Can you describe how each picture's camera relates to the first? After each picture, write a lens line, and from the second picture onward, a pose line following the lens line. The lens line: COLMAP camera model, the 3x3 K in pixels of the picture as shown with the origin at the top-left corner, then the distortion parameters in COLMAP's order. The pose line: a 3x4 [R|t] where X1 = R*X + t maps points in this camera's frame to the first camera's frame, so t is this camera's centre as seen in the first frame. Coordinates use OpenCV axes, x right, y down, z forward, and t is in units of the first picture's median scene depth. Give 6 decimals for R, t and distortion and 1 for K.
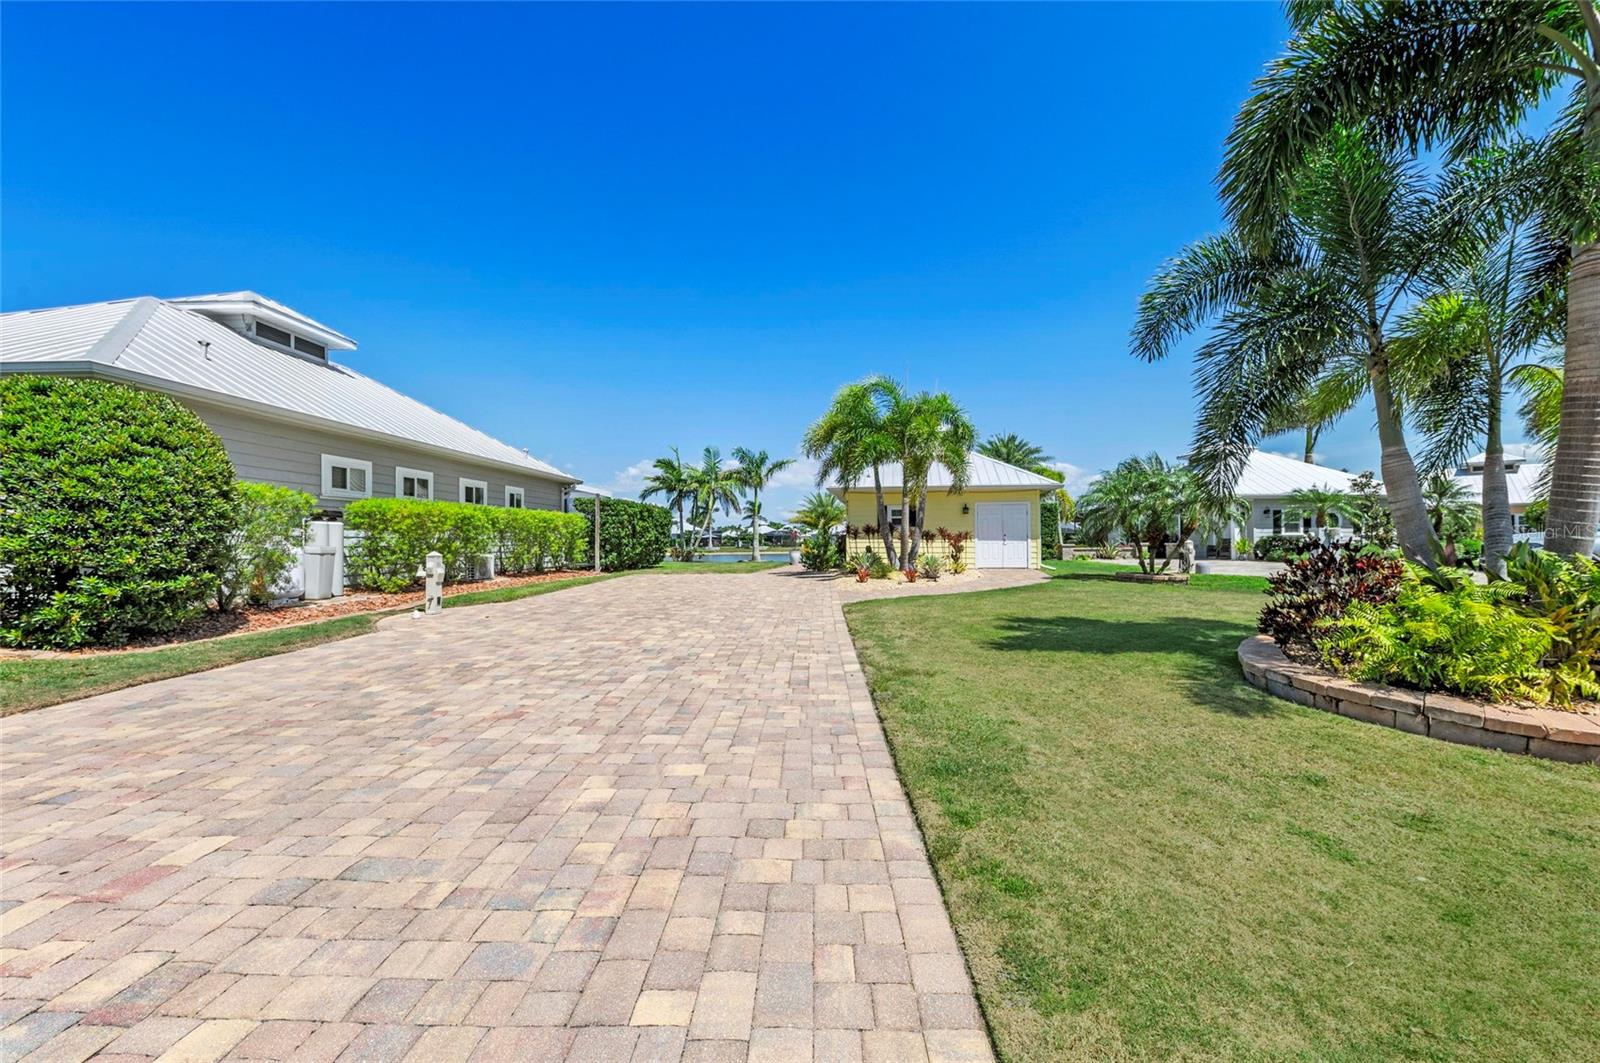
lens RADIAL K [[604.0, 0, 799.5], [0, 604.0, 536.5], [0, 0, 1]] dist [-0.001337, -0.000030]
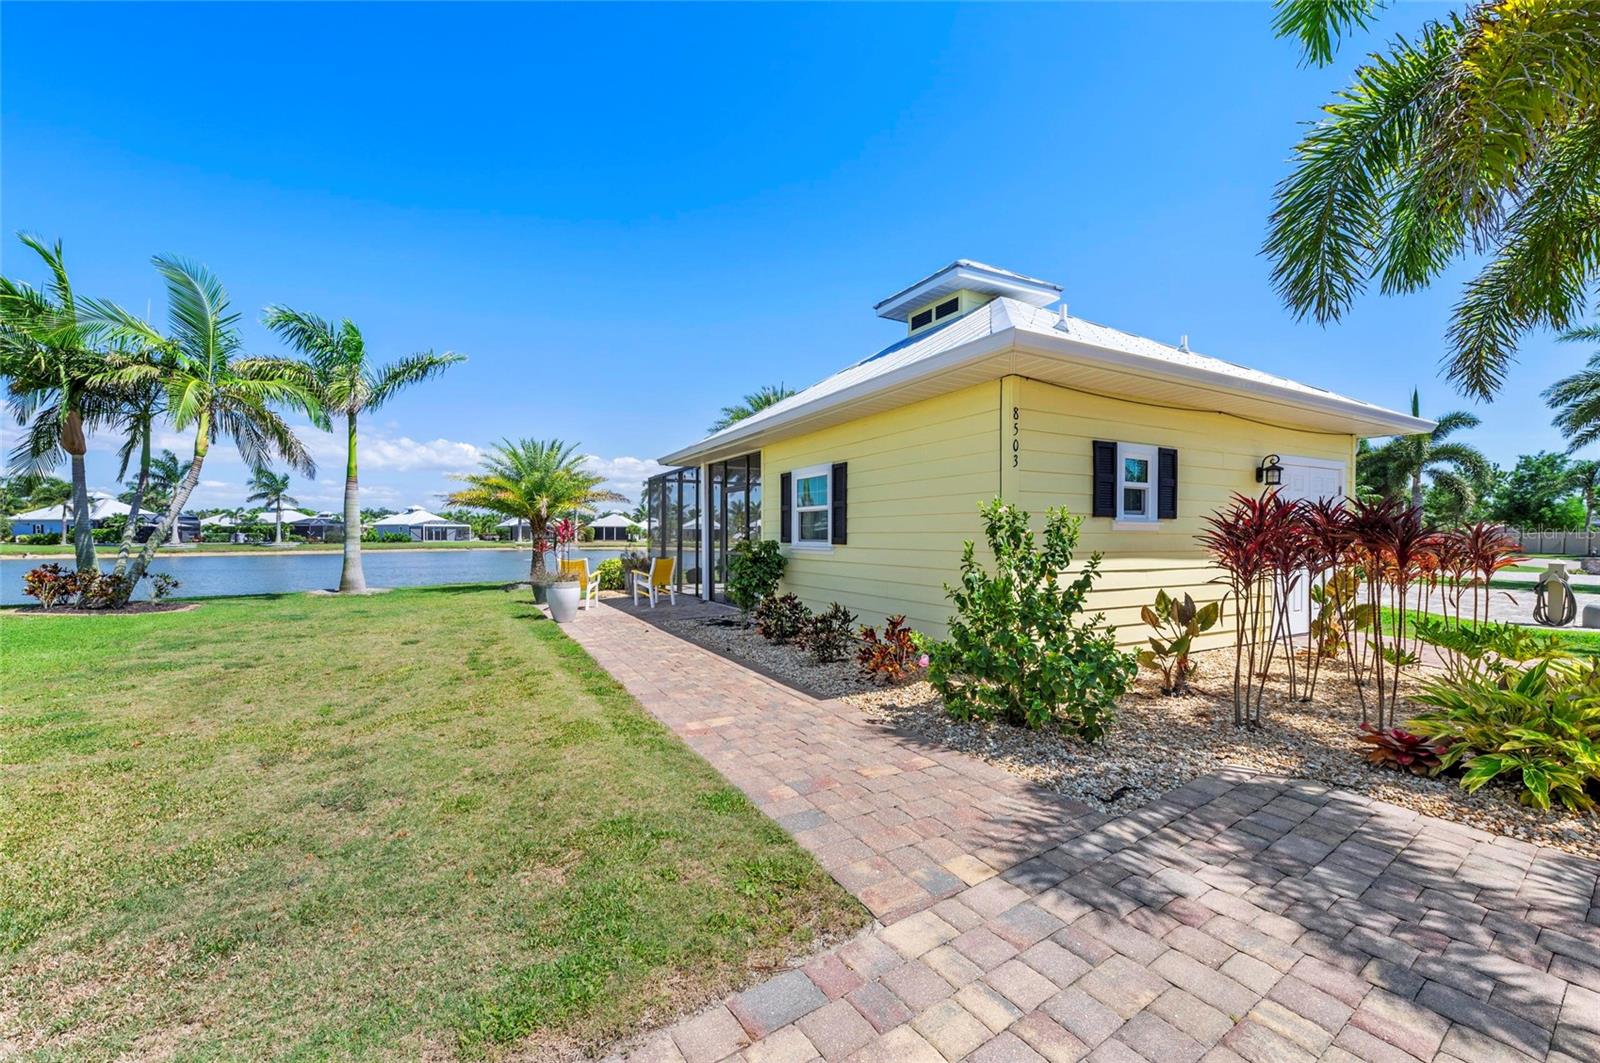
lens RADIAL K [[623.9, 0, 806.9], [0, 623.9, 537.3], [0, 0, 1]] dist [0.000819, -0.002219]
pose [[0.795435, 0.007486, 0.605993, -0.152356], [-0.014238, 0.999879, 0.006337, -0.006272], [-0.605872, -0.013669, 0.795445, 0.867287]]
